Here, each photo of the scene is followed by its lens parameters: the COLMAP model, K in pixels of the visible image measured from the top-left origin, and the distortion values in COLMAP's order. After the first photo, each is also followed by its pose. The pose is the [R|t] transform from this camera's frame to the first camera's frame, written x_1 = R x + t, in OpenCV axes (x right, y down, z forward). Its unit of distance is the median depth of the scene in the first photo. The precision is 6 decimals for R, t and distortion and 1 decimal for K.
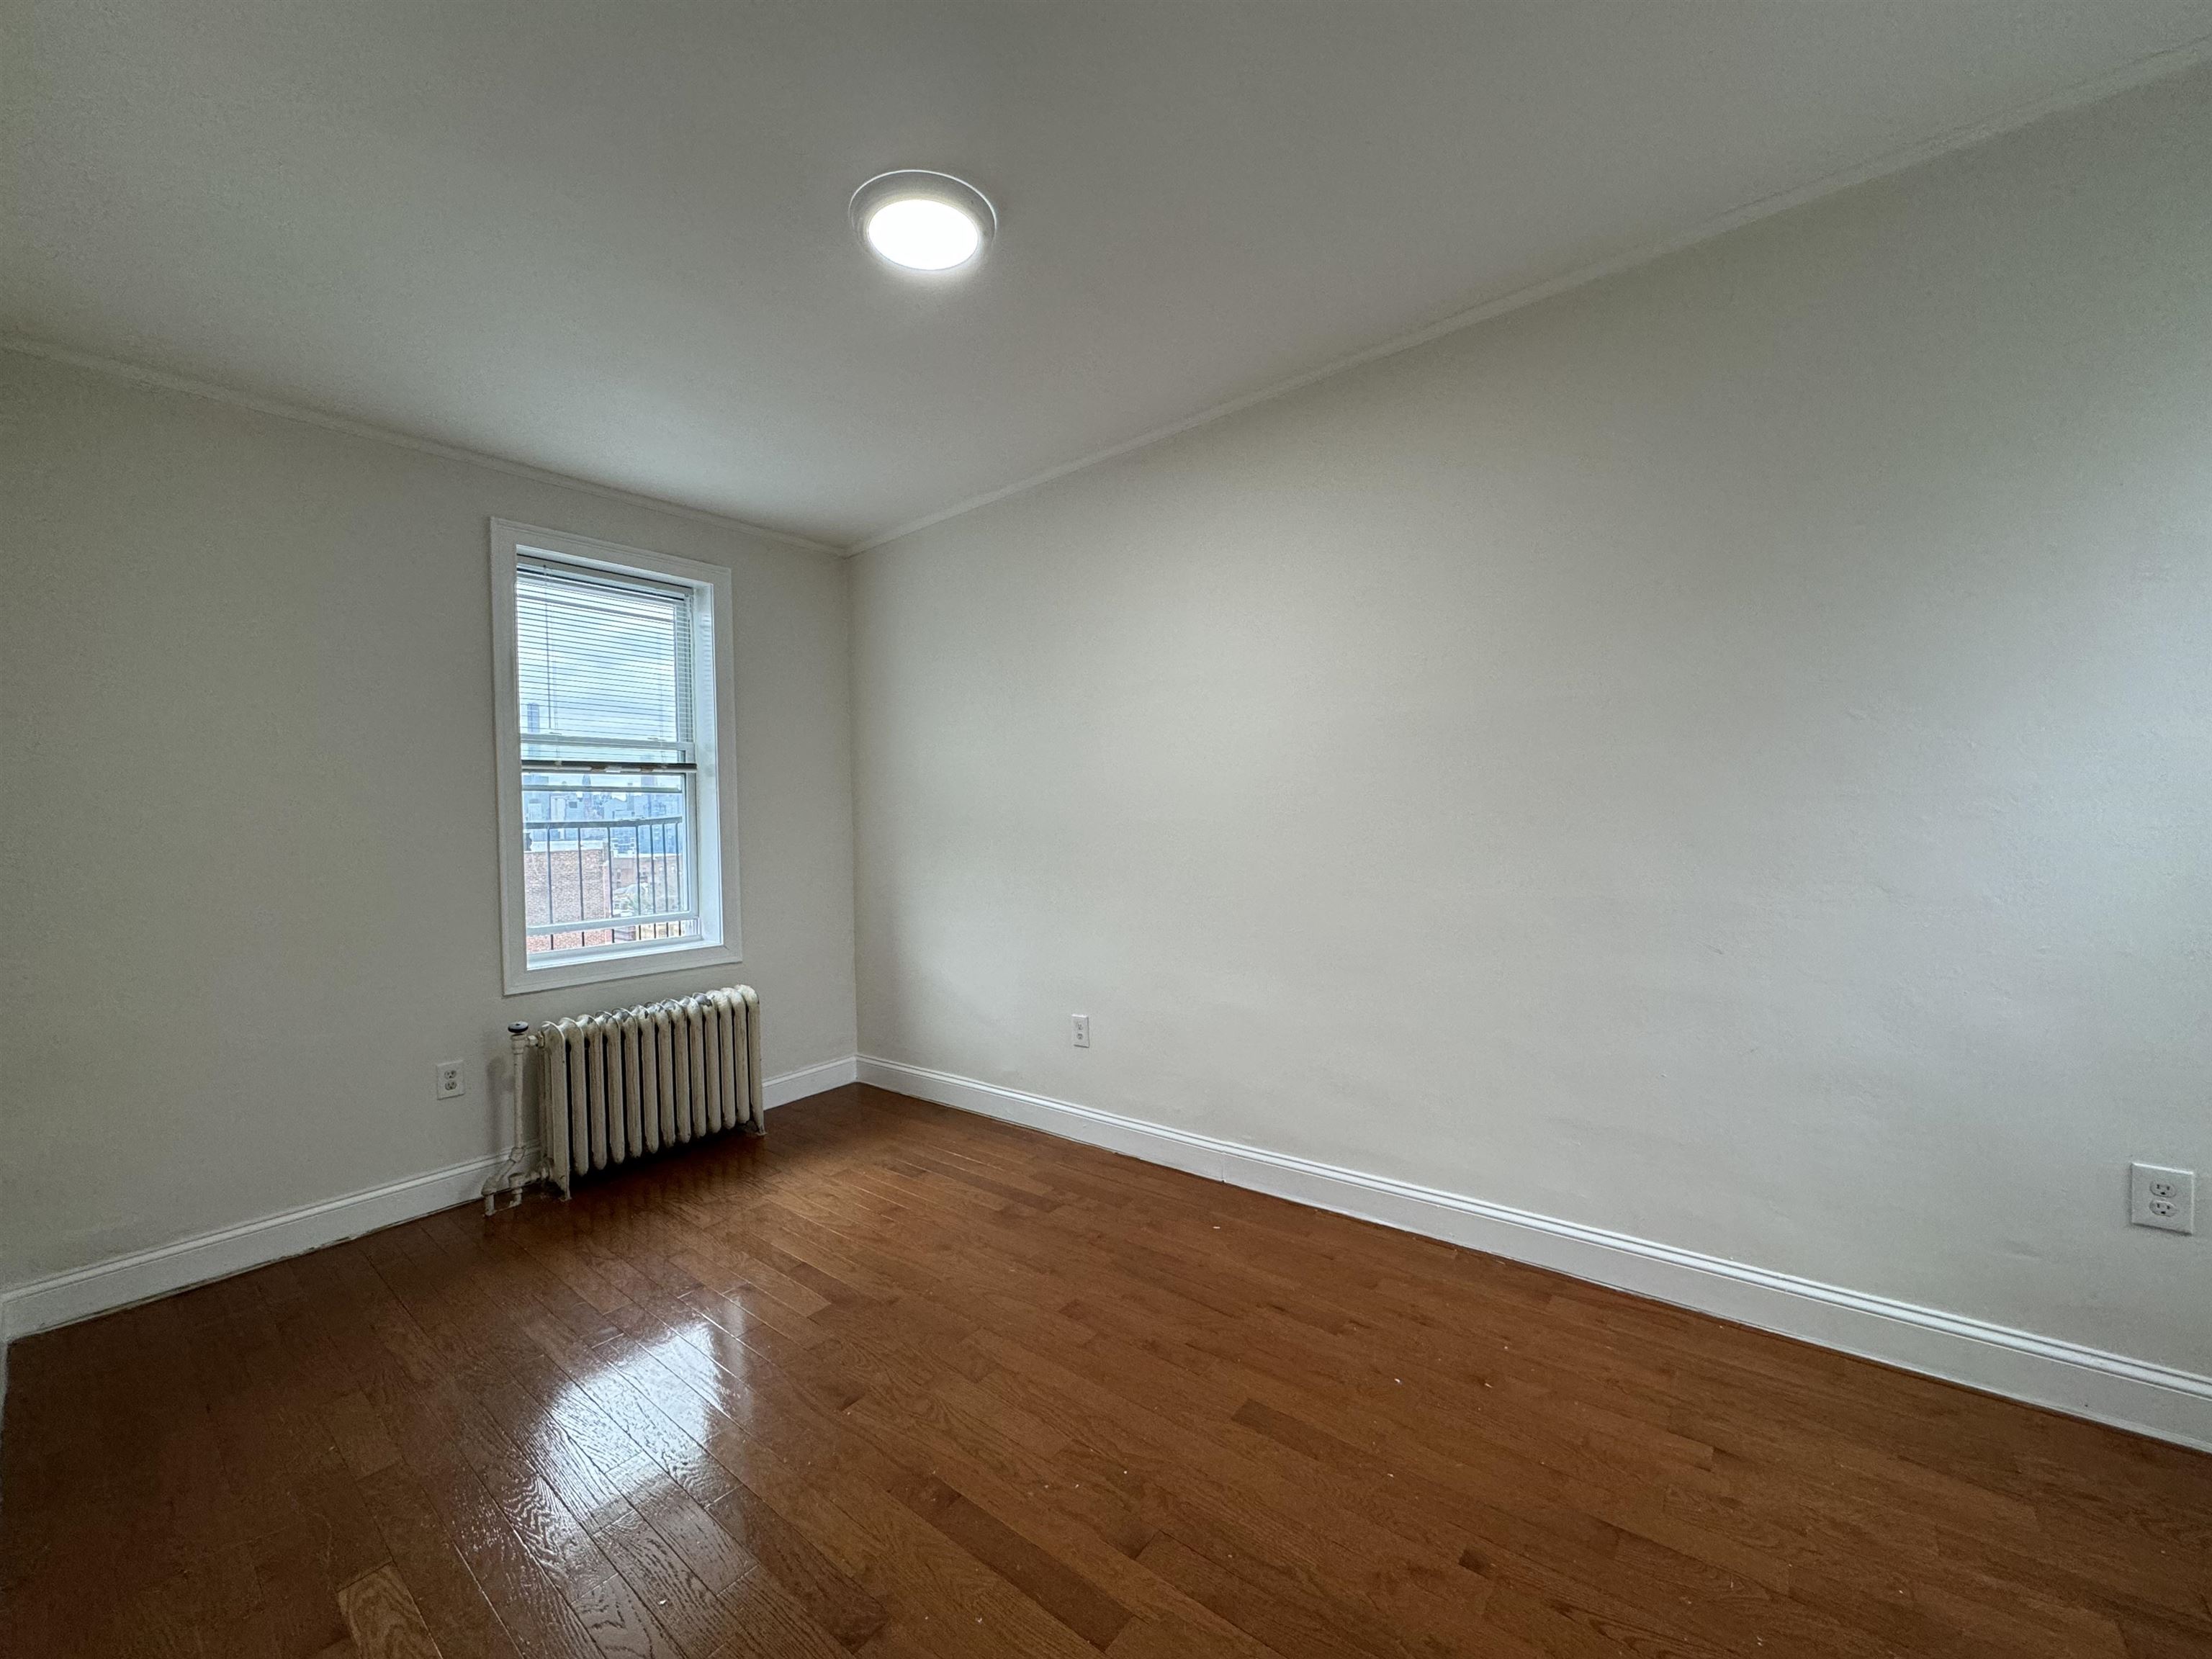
lens RADIAL K [[877.1, 0, 1106.9], [0, 877.1, 824.8], [0, 0, 1]] dist [-0.001984, 0.000236]
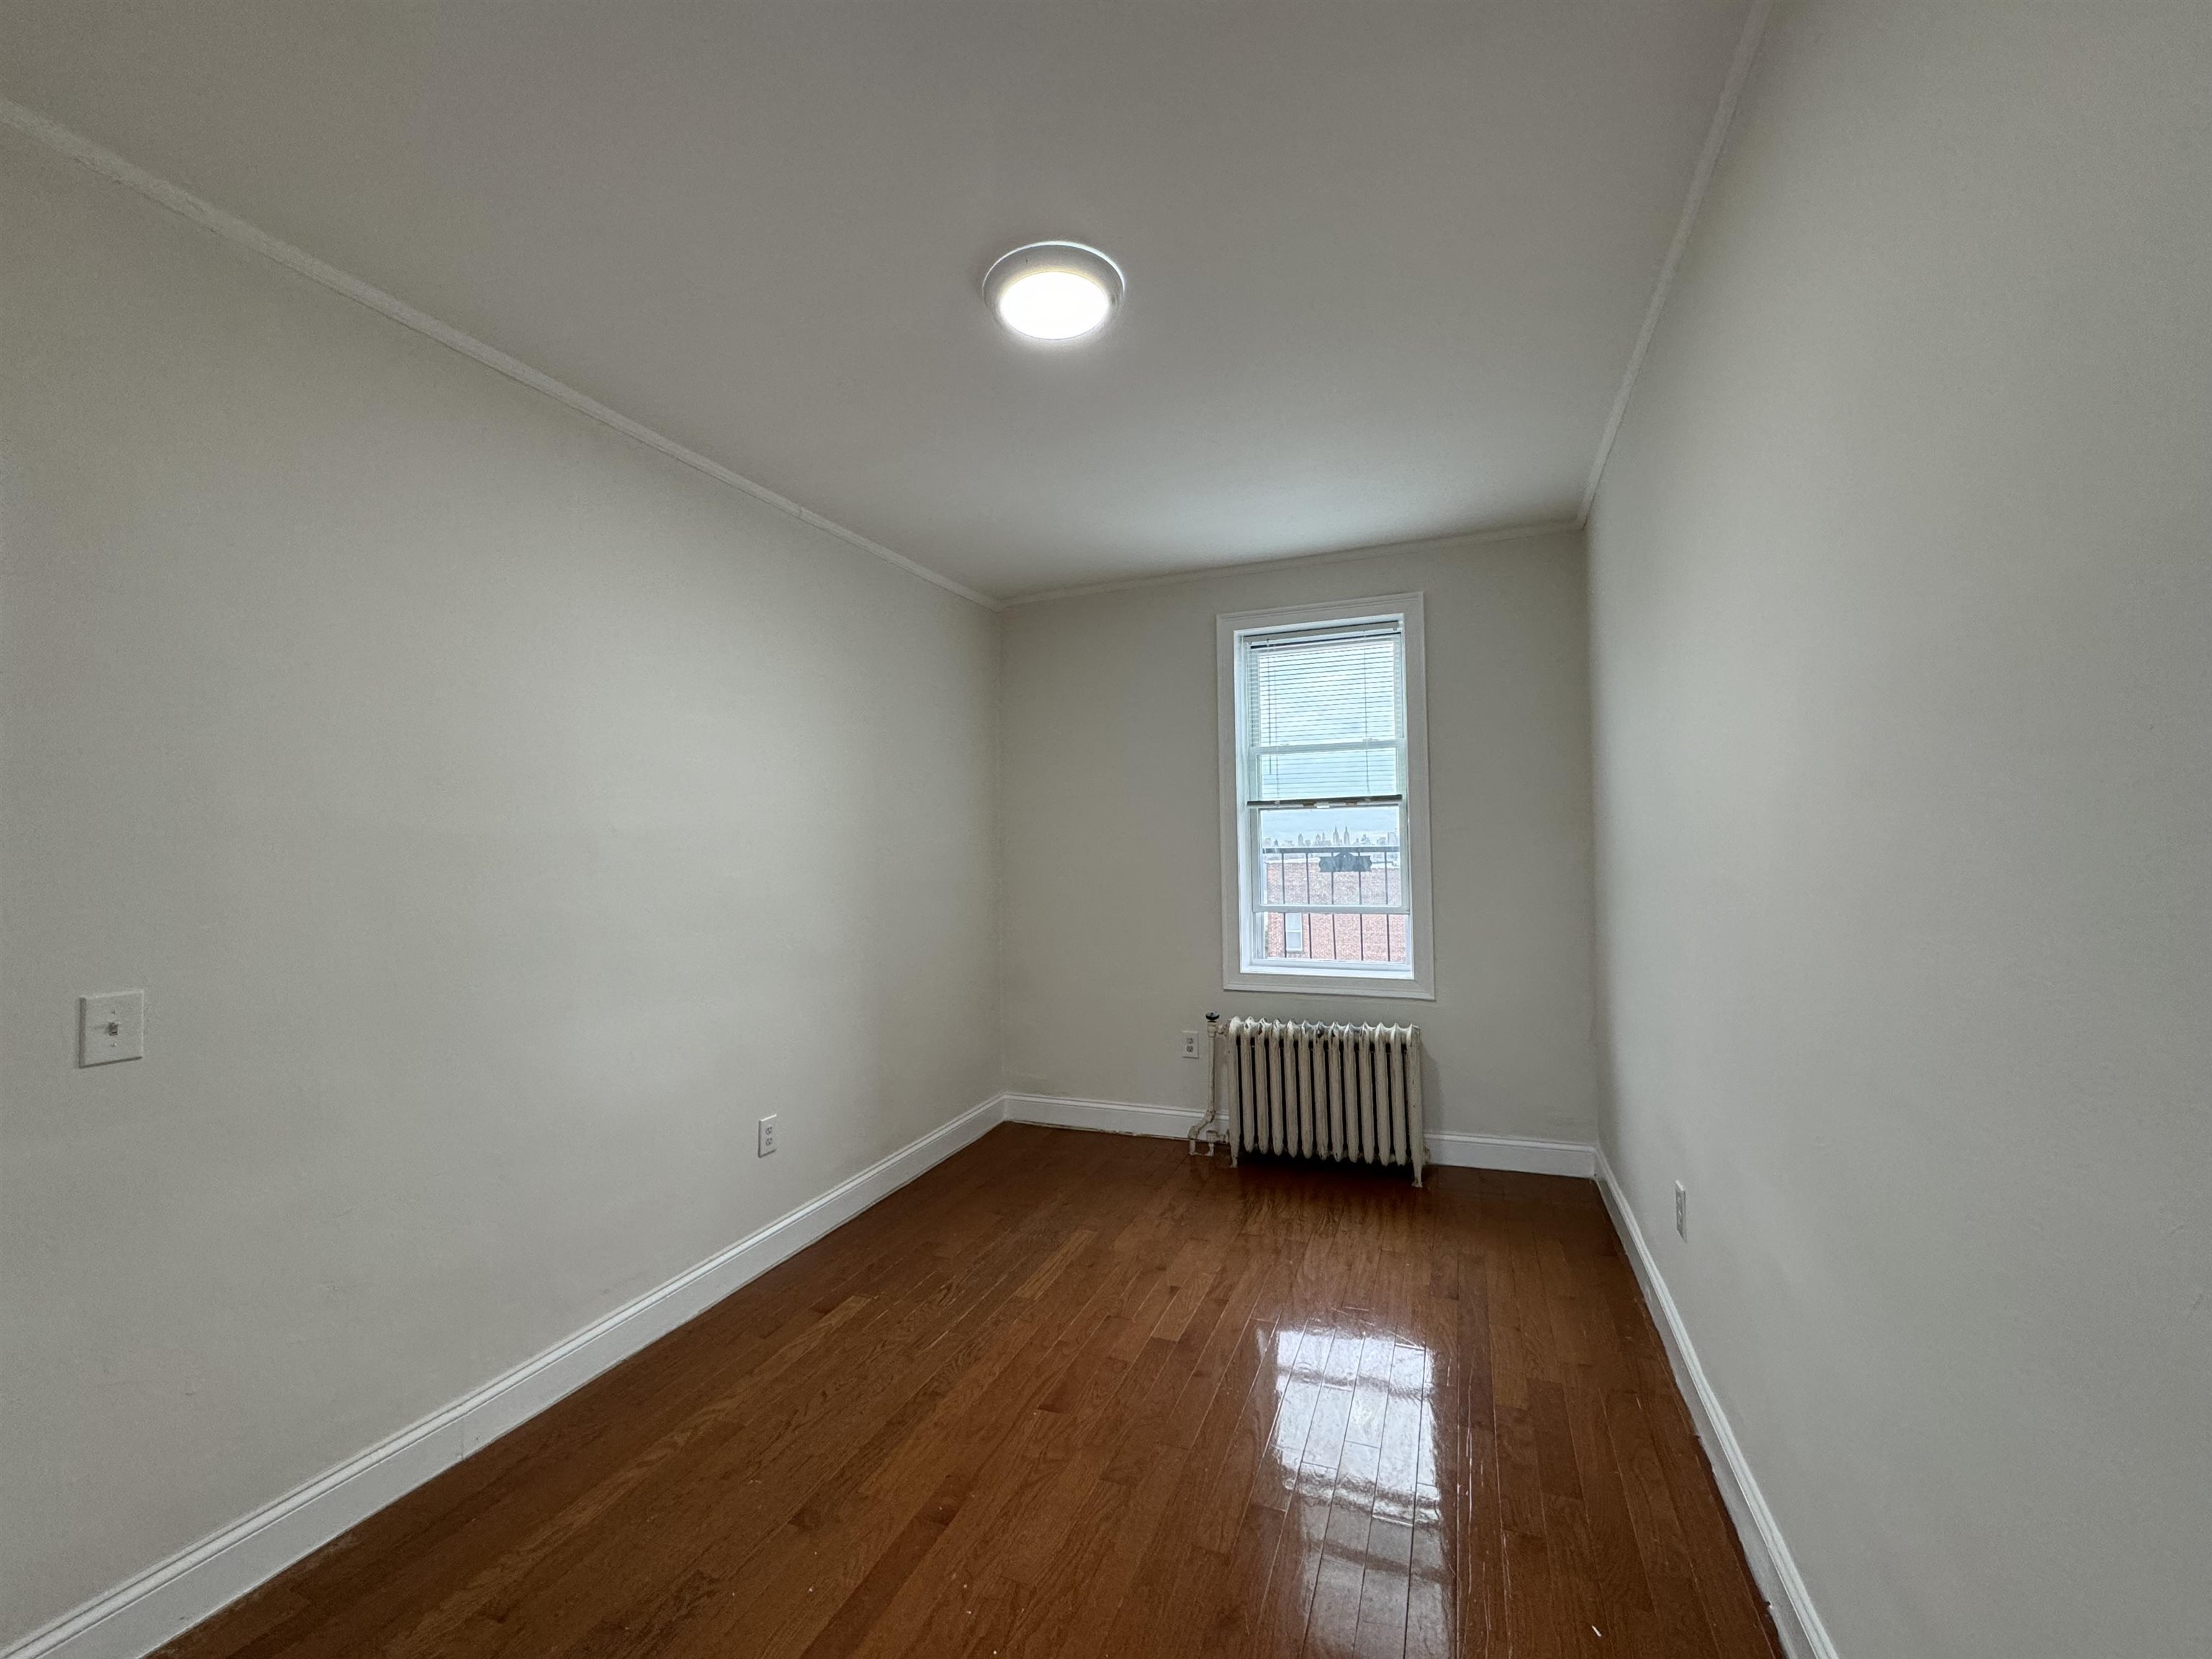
lens RADIAL K [[877.1, 0, 1105.2], [0, 877.1, 826.6], [0, 0, 1]] dist [-0.001984, 0.000236]
pose [[0.291172, -0.003209, -0.956665, 0.496016], [0.003308, 0.999992, -0.002348, -0.039902], [0.956665, -0.002481, 0.291181, 0.482715]]
